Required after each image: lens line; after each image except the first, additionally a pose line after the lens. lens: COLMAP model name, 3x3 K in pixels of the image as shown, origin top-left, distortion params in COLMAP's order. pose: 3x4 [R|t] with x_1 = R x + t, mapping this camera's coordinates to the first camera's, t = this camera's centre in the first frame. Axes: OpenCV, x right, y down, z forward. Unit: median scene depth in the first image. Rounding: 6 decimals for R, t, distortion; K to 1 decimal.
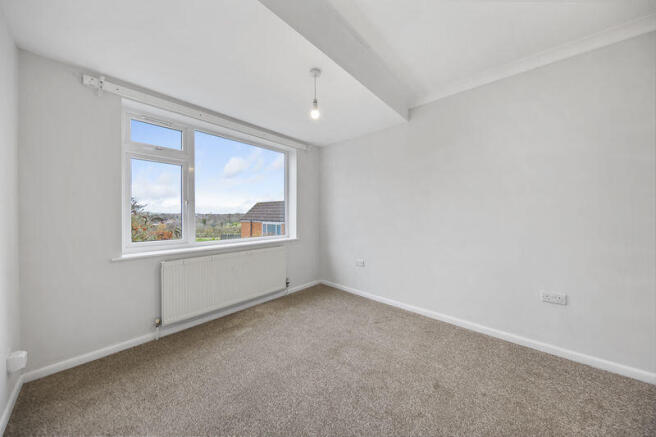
lens RADIAL K [[225.6, 0, 329.8], [0, 225.6, 219.0], [0, 0, 1]] dist [-0.008696, -0.000366]
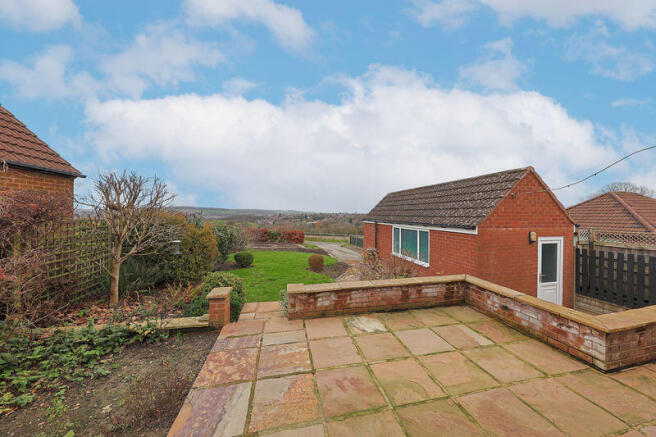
lens RADIAL K [[225.6, 0, 331.9], [0, 225.6, 216.2], [0, 0, 1]] dist [-0.008696, -0.000366]
pose [[0.826632, 0.010768, -0.562640, -0.093383], [-0.018050, 0.999810, -0.007384, -0.000408], [0.562454, 0.016260, 0.826669, 0.386110]]
